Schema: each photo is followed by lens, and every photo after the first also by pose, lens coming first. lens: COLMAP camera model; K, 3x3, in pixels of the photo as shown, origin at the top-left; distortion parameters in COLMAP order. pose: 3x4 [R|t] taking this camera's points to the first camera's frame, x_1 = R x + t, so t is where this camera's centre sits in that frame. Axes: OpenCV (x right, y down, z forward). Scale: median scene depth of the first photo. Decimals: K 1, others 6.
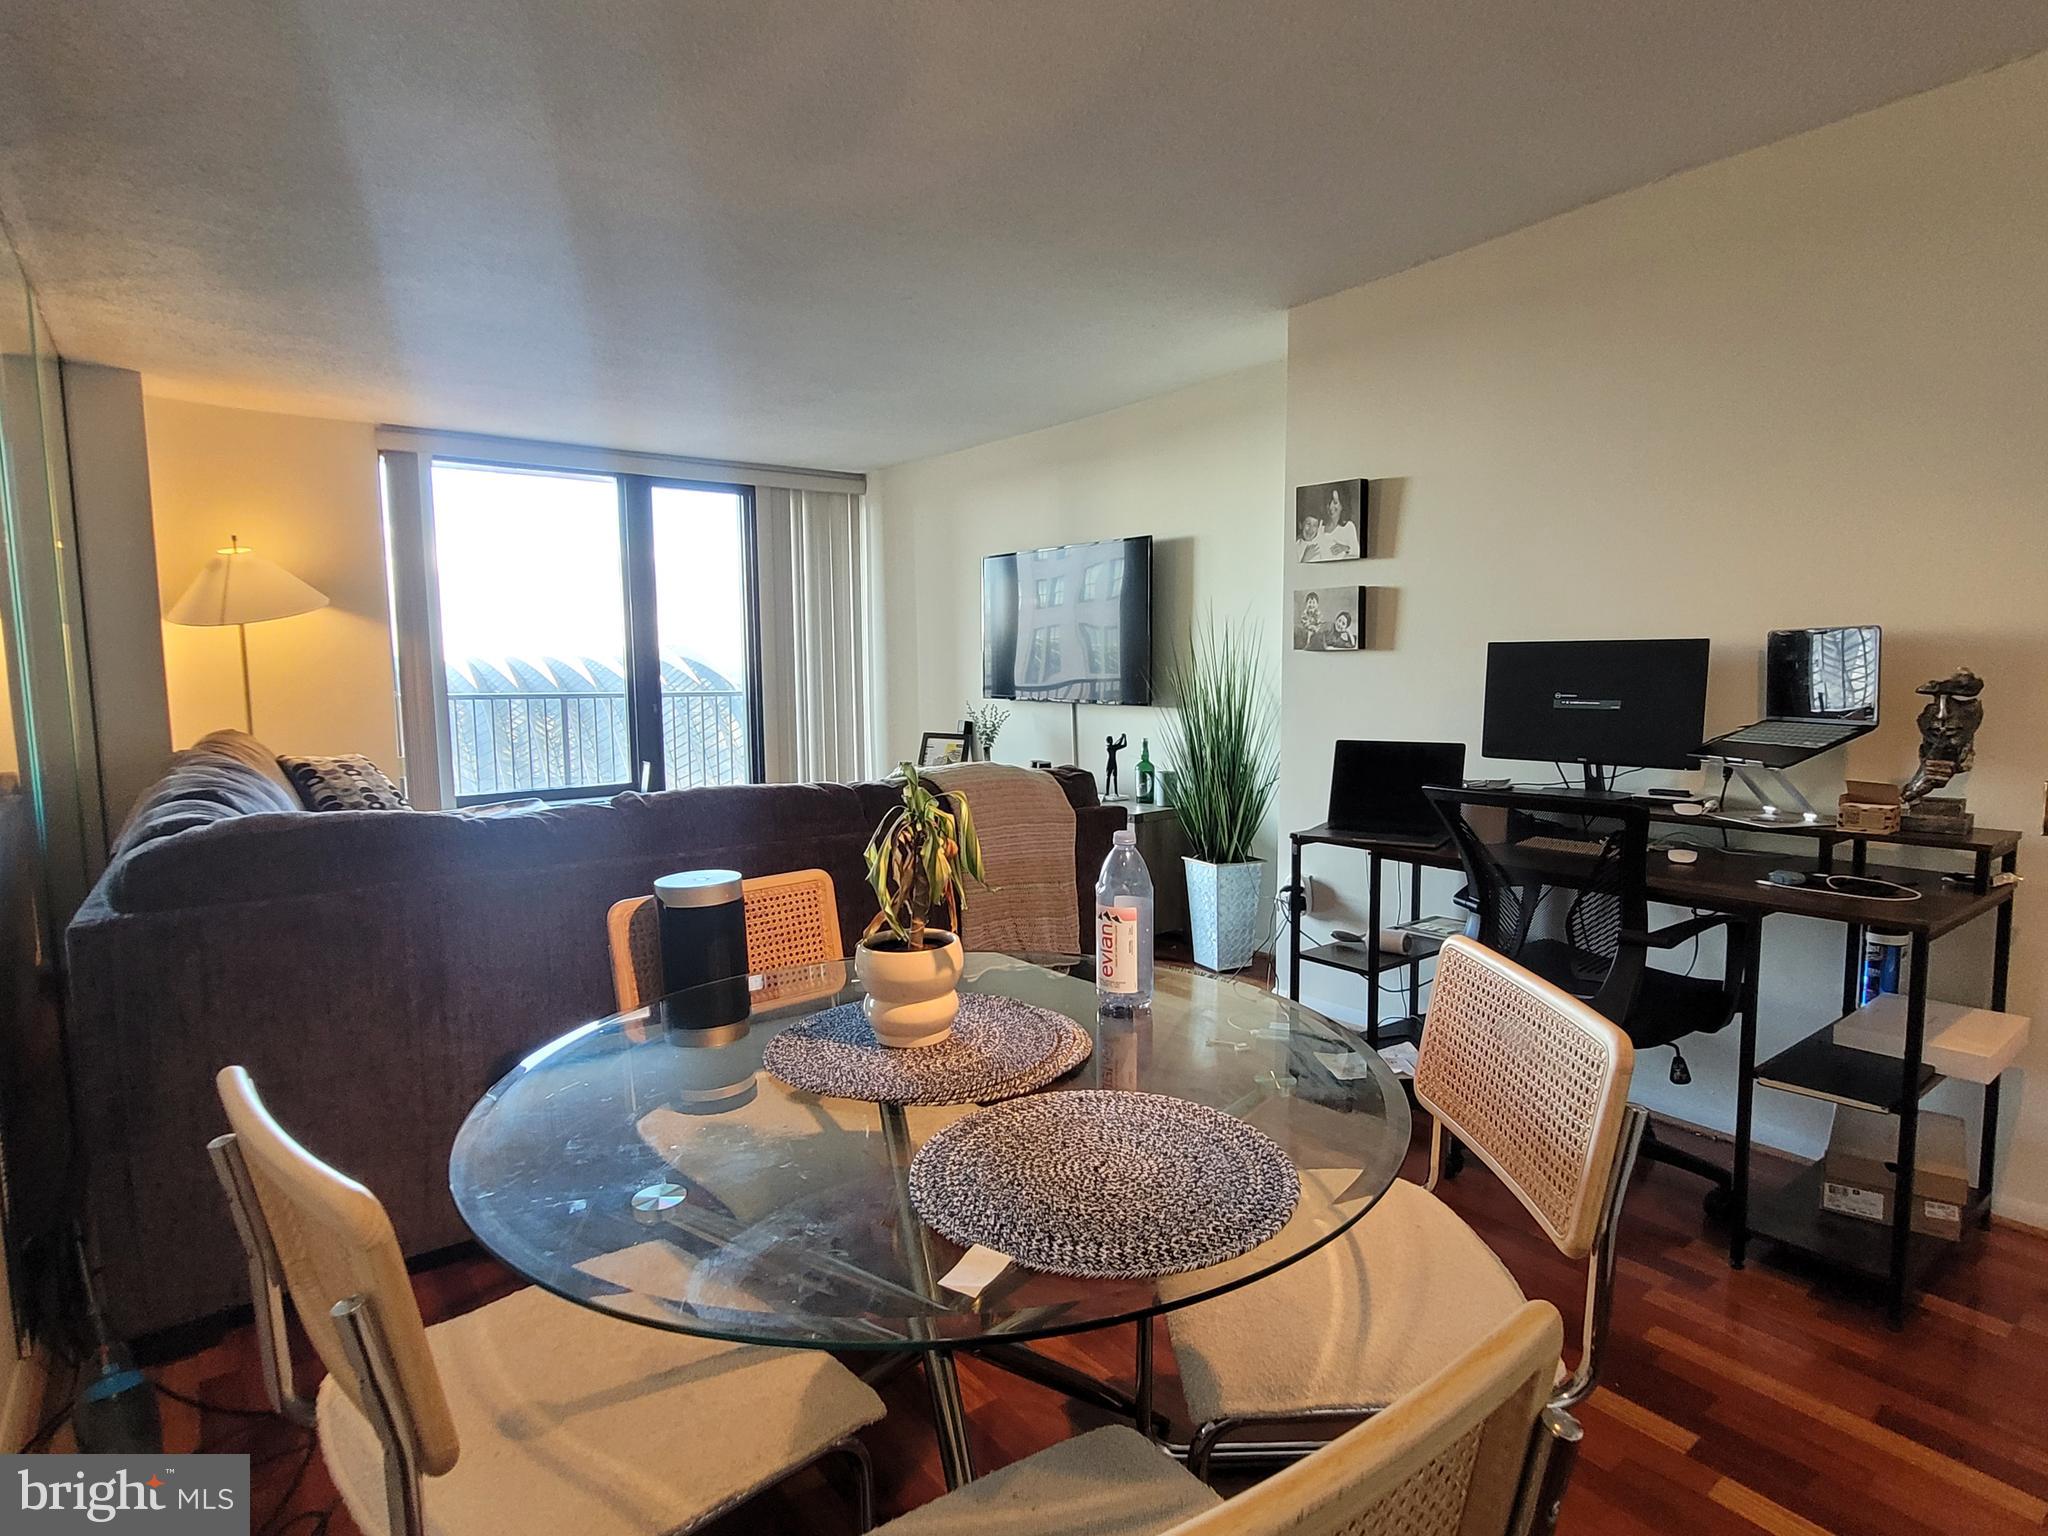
lens RADIAL K [[1082.0, 0, 1022.9], [0, 1082.0, 779.5], [0, 0, 1]] dist [0.002027, 0.000351]
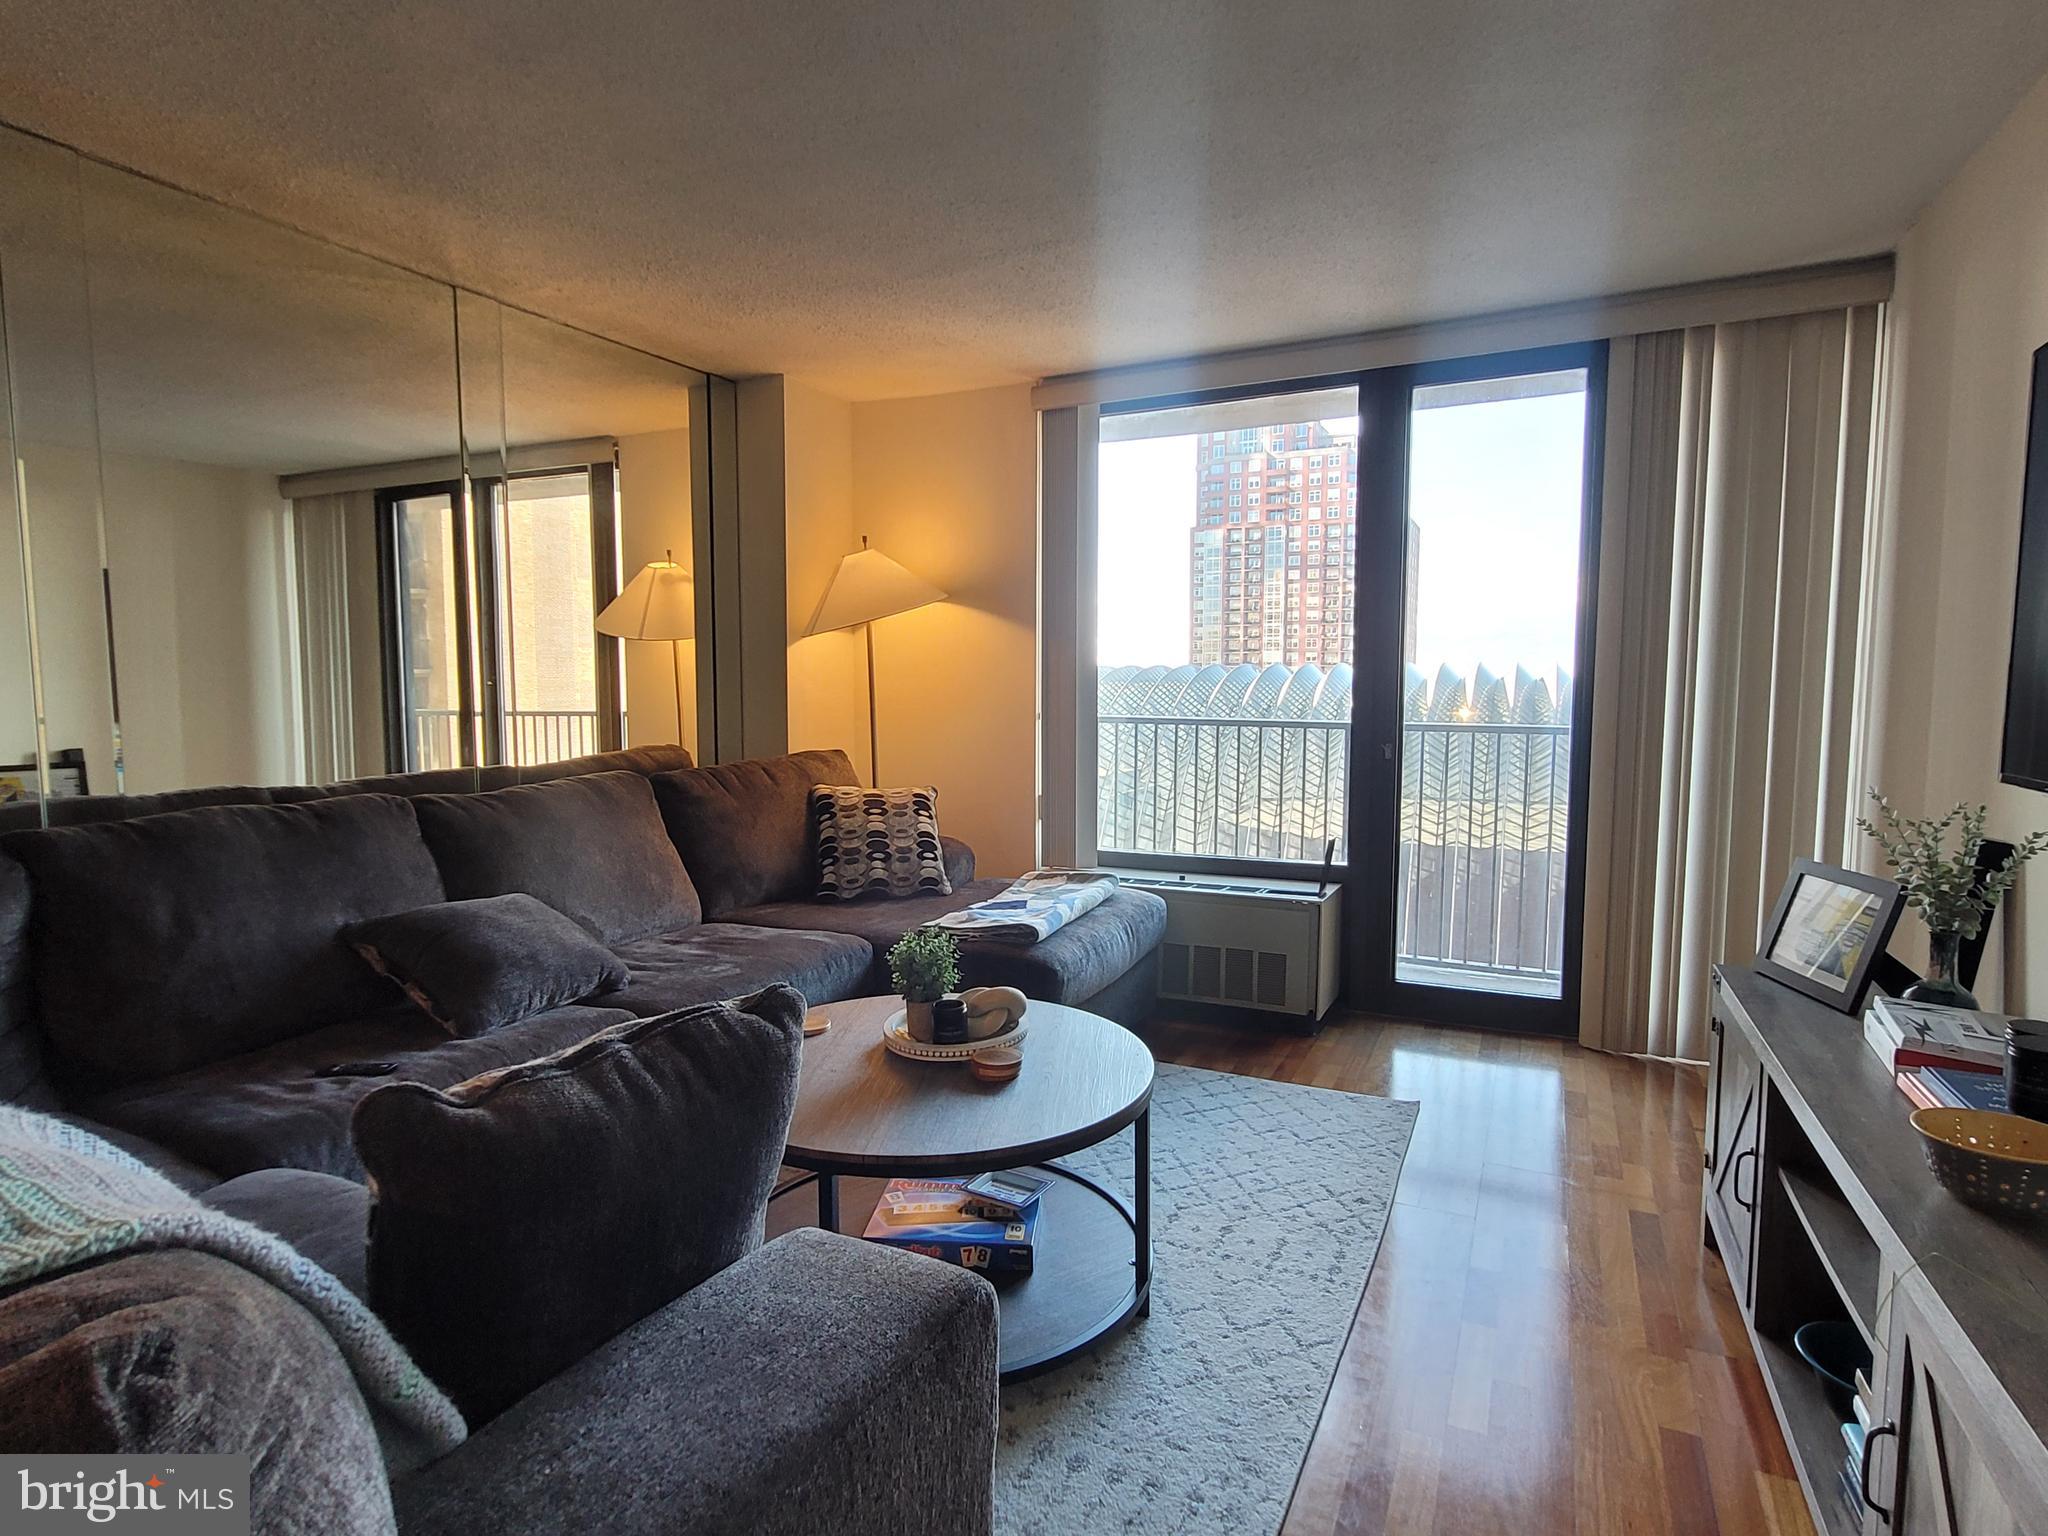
lens RADIAL K [[1082.0, 0, 1022.9], [0, 1082.0, 779.5], [0, 0, 1]] dist [0.002027, 0.000351]
pose [[0.454270, 0.084286, -0.886868, 0.112123], [-0.100353, 0.994019, 0.043067, -0.058337], [0.885194, 0.069436, 0.460012, 0.553825]]
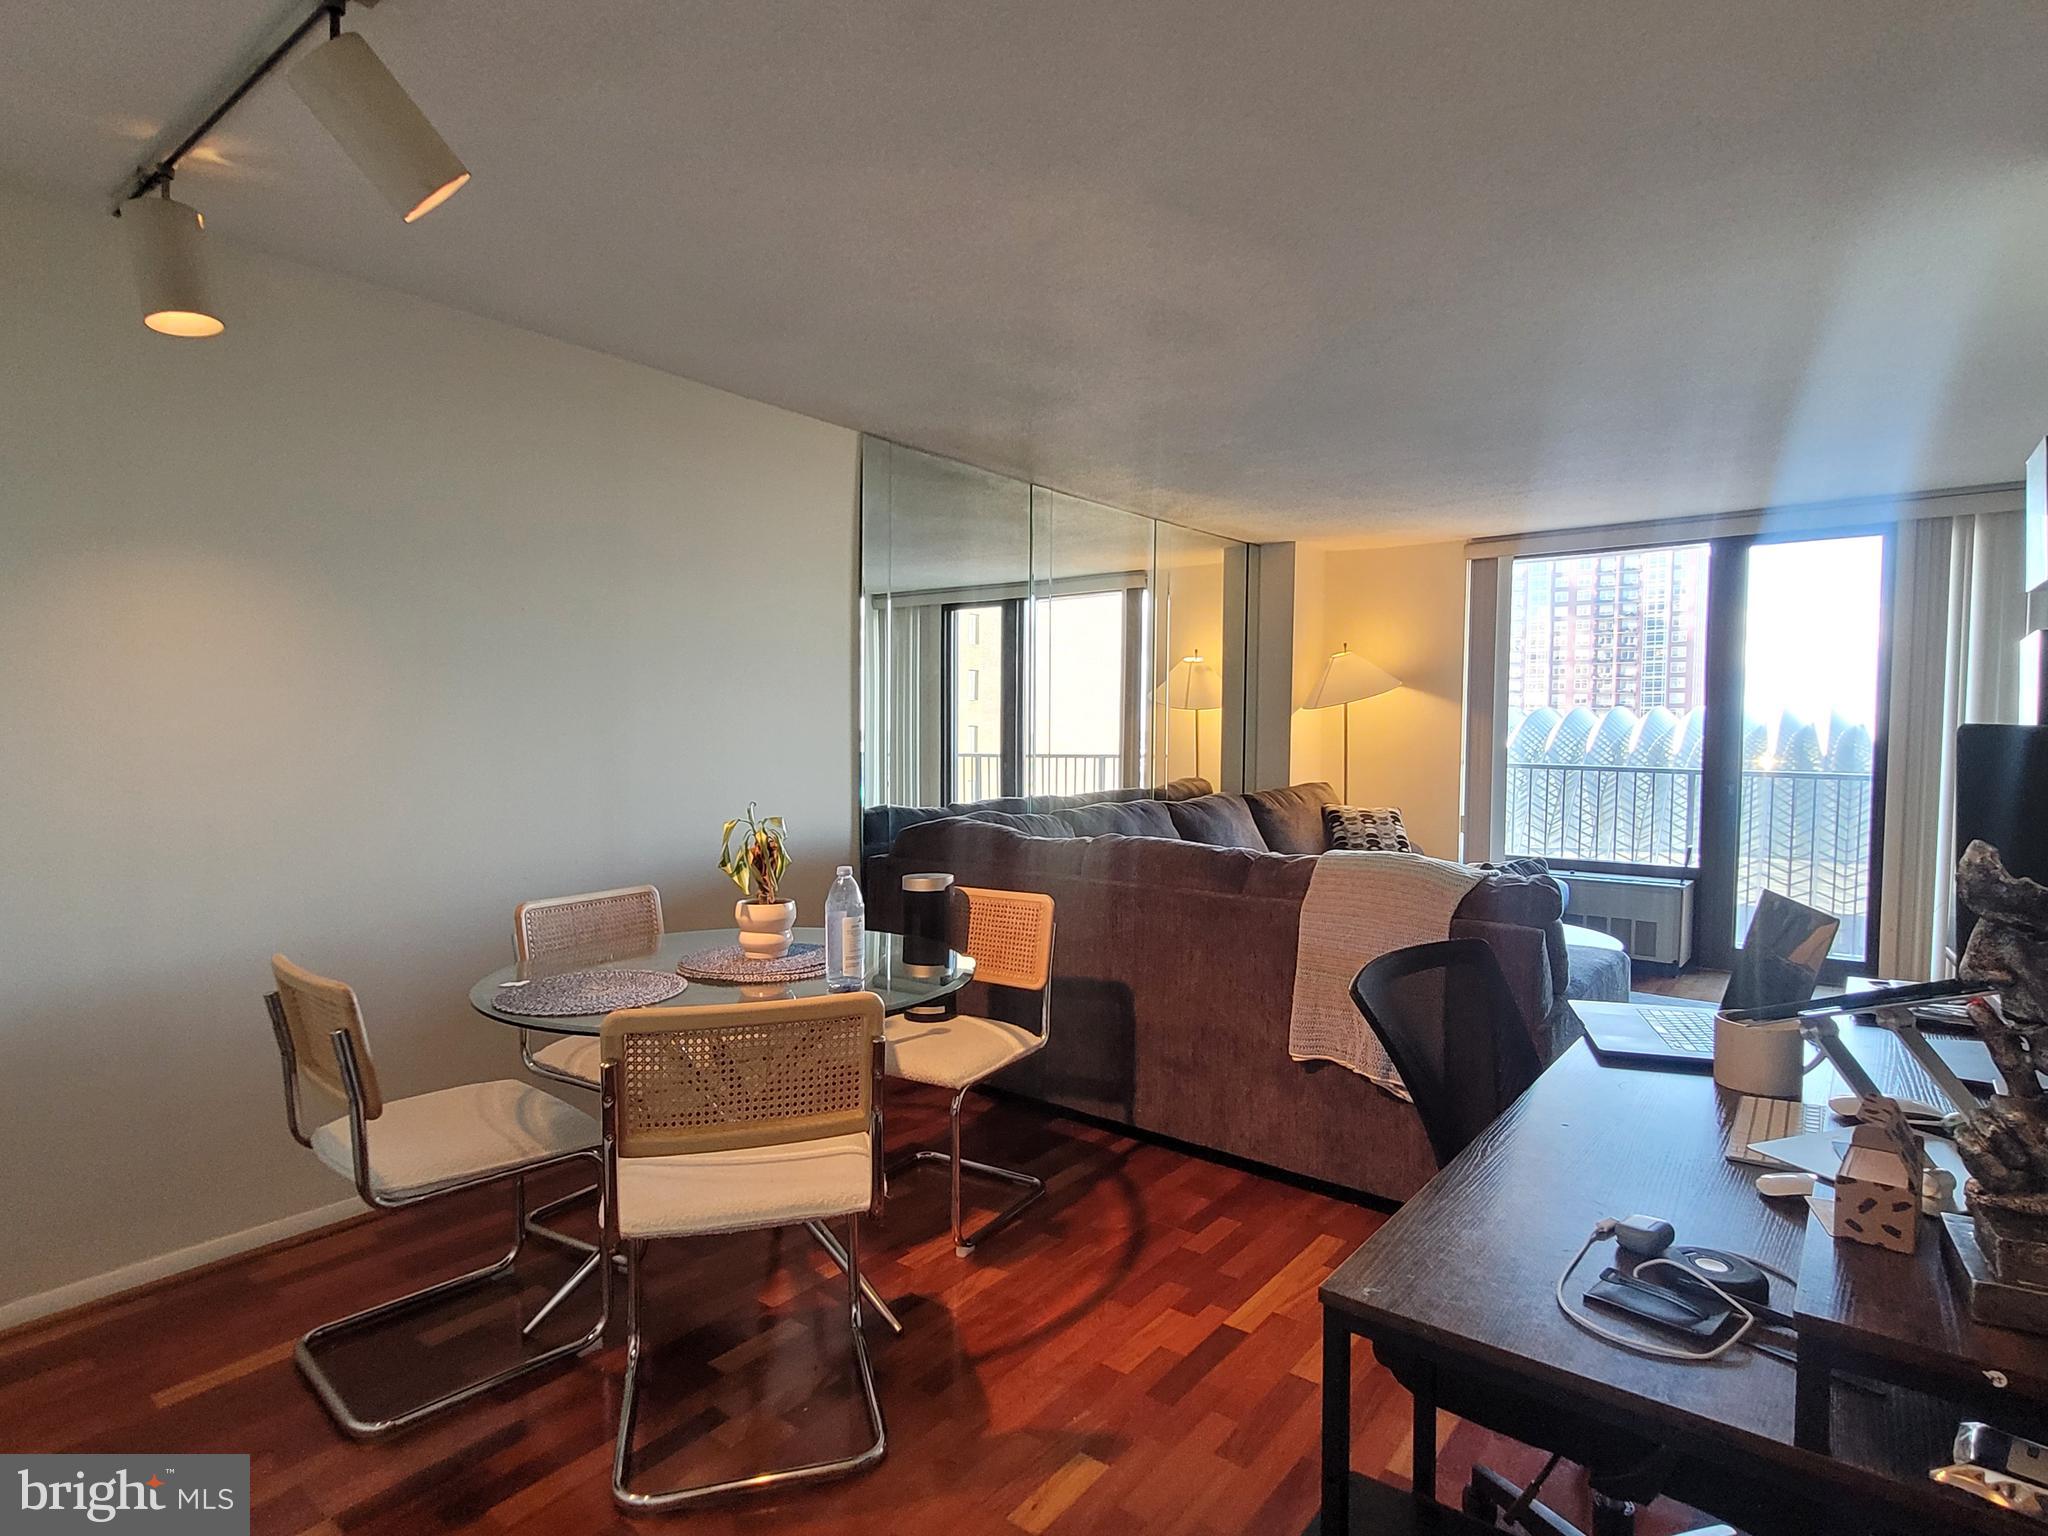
lens RADIAL K [[1082.0, 0, 1022.9], [0, 1082.0, 779.5], [0, 0, 1]] dist [0.002027, 0.000351]
pose [[0.254521, 0.055039, -0.965500, 0.392407], [-0.110880, 0.993456, 0.027403, -0.034424], [0.960690, 0.100080, 0.258958, 0.203307]]
